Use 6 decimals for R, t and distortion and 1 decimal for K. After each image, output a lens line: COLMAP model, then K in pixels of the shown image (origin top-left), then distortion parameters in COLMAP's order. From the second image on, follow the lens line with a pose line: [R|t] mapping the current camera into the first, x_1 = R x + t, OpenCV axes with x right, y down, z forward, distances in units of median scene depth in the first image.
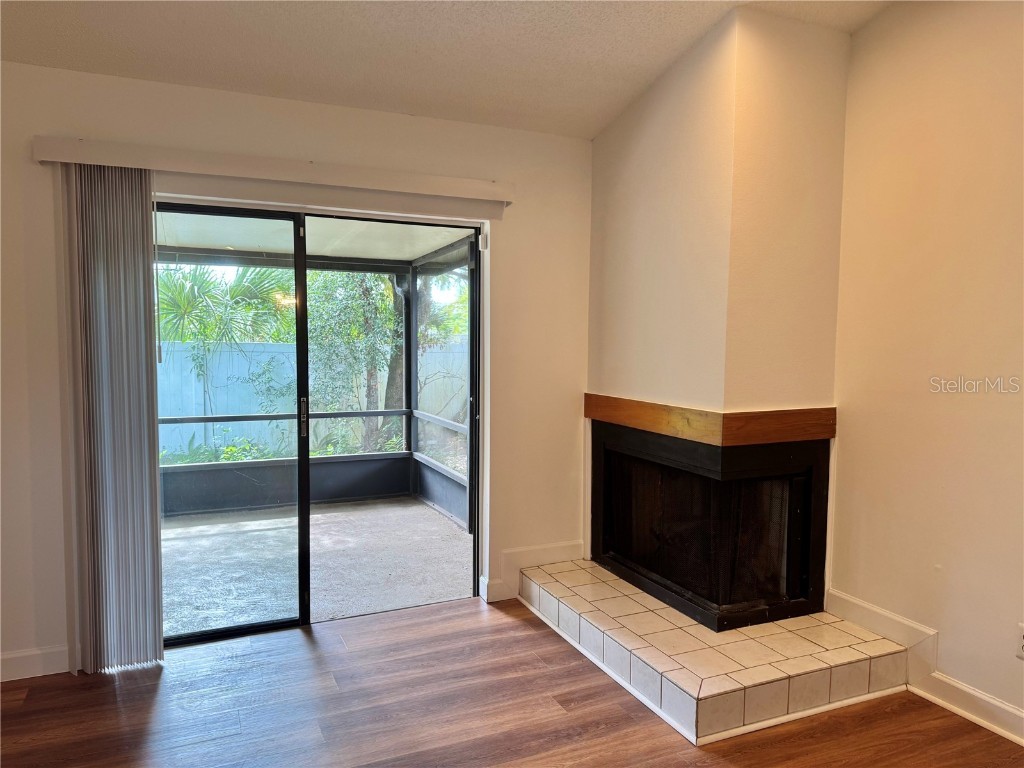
lens RADIAL K [[712.2, 0, 504.8], [0, 712.2, 385.6], [0, 0, 1]] dist [0.046763, -0.019194]
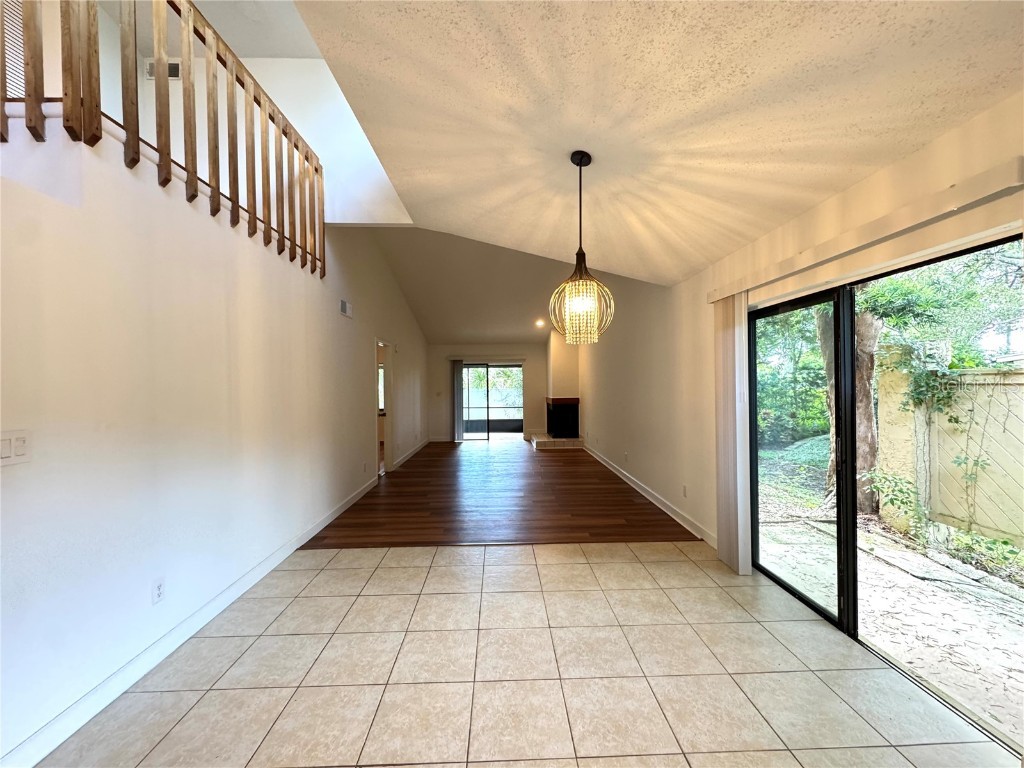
lens RADIAL K [[408.9, 0, 511.3], [0, 408.9, 382.0], [0, 0, 1]] dist [-0.005732, -0.000383]
pose [[0.923879, -0.021582, -0.382076, 0.964633], [-0.008846, 0.996937, -0.077704, 0.128631], [0.382582, 0.075169, 0.920858, -1.612761]]
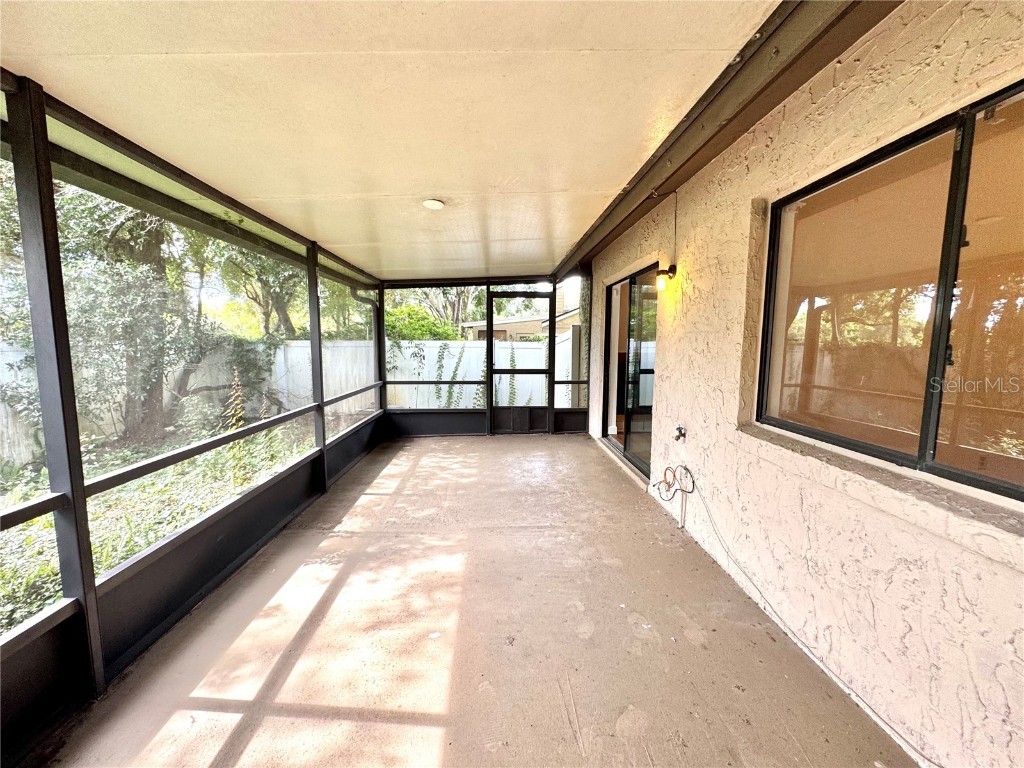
lens RADIAL K [[408.9, 0, 510.6], [0, 408.9, 383.7], [0, 0, 1]] dist [-0.005732, -0.000383]
pose [[0.383919, -0.107501, 0.917088, -1.467319], [0.067288, 0.993816, 0.088327, -0.023765], [-0.920912, 0.027798, 0.388778, 0.778232]]
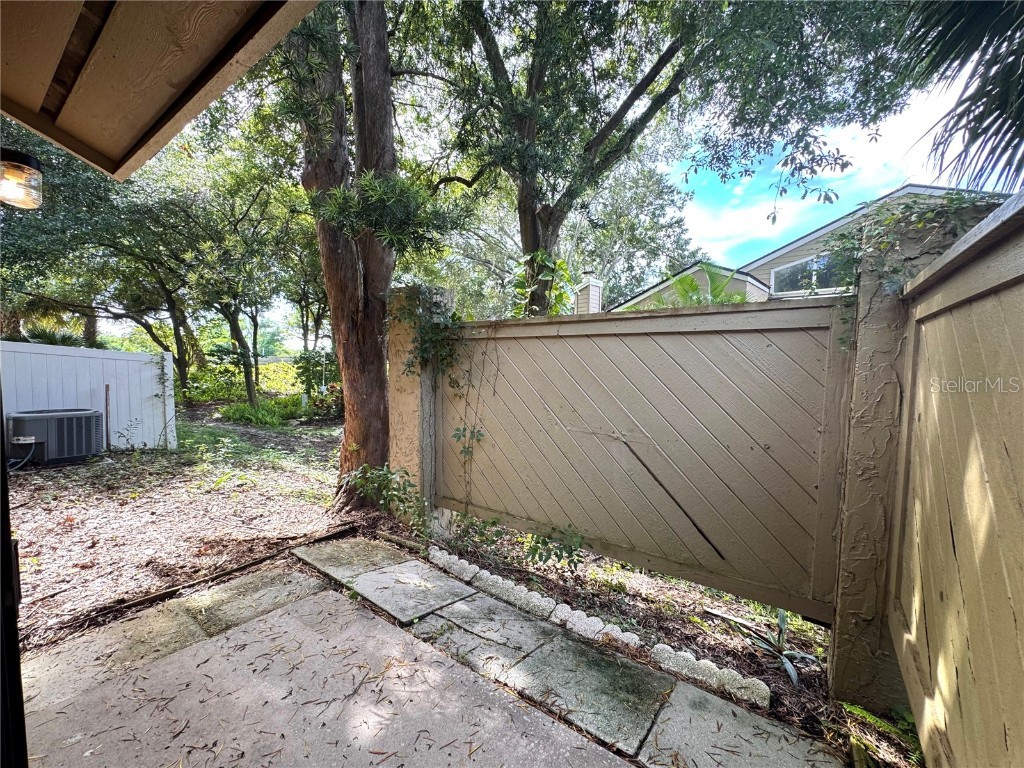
lens RADIAL K [[408.9, 0, 510.5], [0, 408.9, 384.3], [0, 0, 1]] dist [-0.005732, -0.000383]
pose [[0.869794, -0.038551, 0.491906, 1.292300], [0.039345, 0.999187, 0.008736, 0.133799], [-0.491844, 0.011755, 0.870604, -1.018121]]
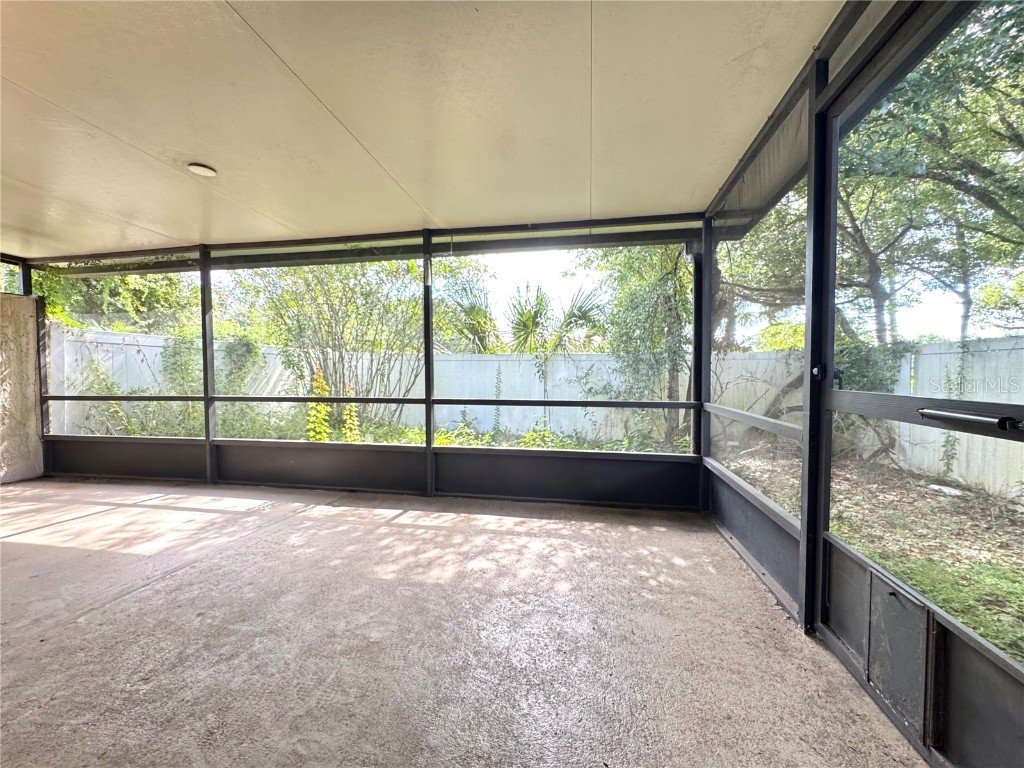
lens RADIAL K [[408.9, 0, 517.4], [0, 408.9, 383.3], [0, 0, 1]] dist [-0.005732, -0.000383]
pose [[0.829161, 0.009505, -0.558929, -0.087035], [-0.033583, 0.998897, -0.032832, 0.061809], [0.558000, 0.045993, 0.828566, 0.916830]]
